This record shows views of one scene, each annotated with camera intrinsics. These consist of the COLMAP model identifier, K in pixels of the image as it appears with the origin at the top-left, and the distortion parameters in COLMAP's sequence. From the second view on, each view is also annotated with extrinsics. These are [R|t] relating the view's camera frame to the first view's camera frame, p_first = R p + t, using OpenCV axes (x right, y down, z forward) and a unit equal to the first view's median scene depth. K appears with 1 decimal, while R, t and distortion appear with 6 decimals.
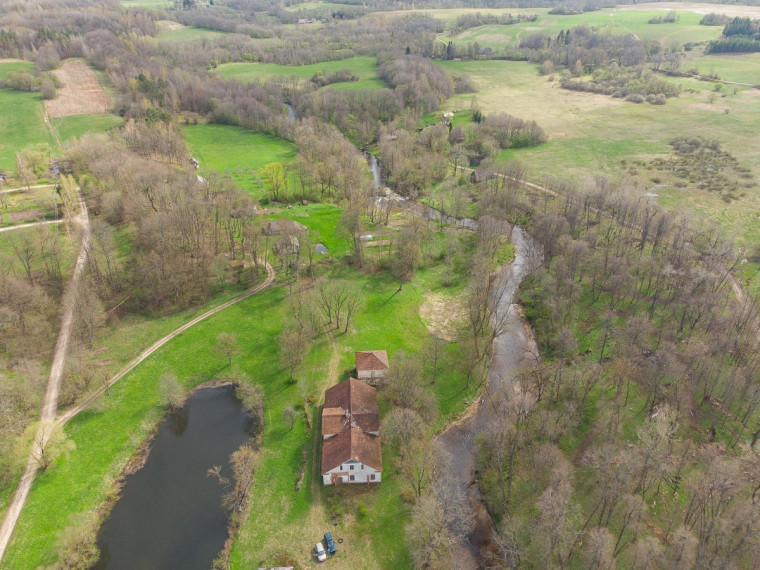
lens RADIAL K [[556.3, 0, 384.3], [0, 556.3, 287.1], [0, 0, 1]] dist [0.020671, -0.007047]
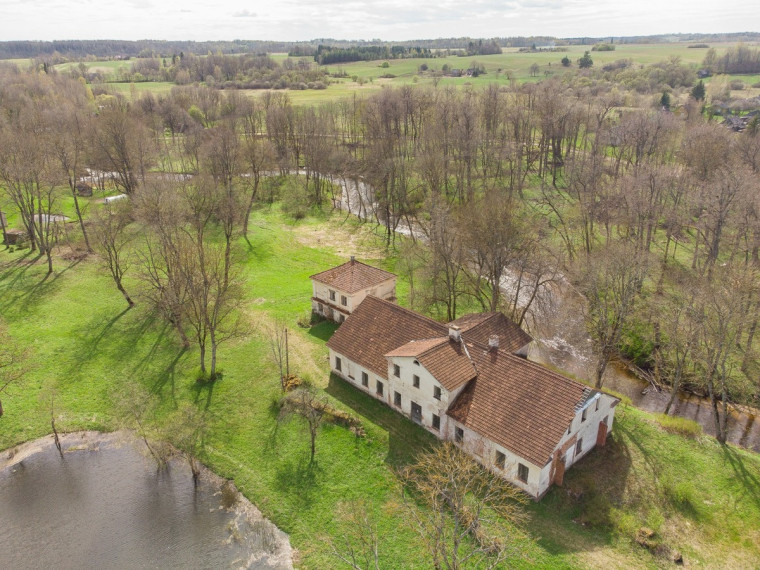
lens RADIAL K [[556.3, 0, 382.4], [0, 556.3, 282.2], [0, 0, 1]] dist [0.020671, -0.007047]
pose [[0.772010, -0.257724, 0.581015, -0.365896], [0.325786, 0.945346, -0.013548, 0.190447], [-0.545769, 0.199746, 0.813780, 0.726811]]
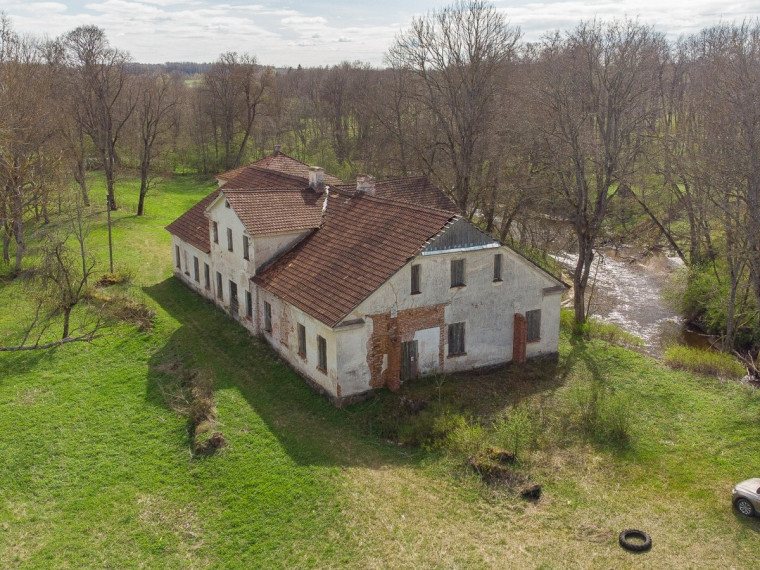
lens RADIAL K [[776.0, 0, 397.0], [0, 776.0, 300.0], [0, 0, 1]] dist [0.060912, 0.000000]
pose [[0.896804, -0.119862, 0.425882, -0.203880], [0.220104, 0.955899, -0.194452, 0.379552], [-0.383792, 0.268124, 0.883636, 0.735763]]
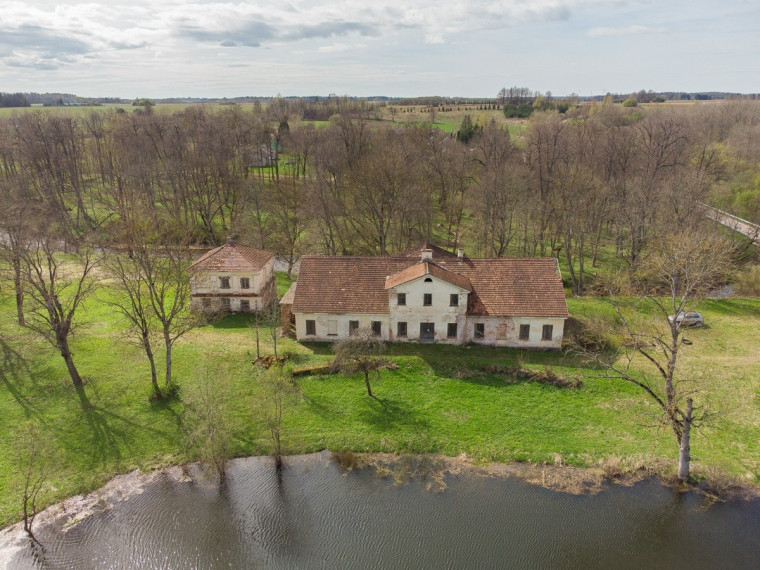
lens RADIAL K [[573.2, 0, 382.3], [0, 573.2, 285.1], [0, 0, 1]] dist [0.030309, -0.001972]
pose [[0.130527, -0.302692, 0.944108, -0.558773], [0.491666, 0.846676, 0.203479, 0.142155], [-0.860946, 0.437626, 0.259337, 0.982334]]
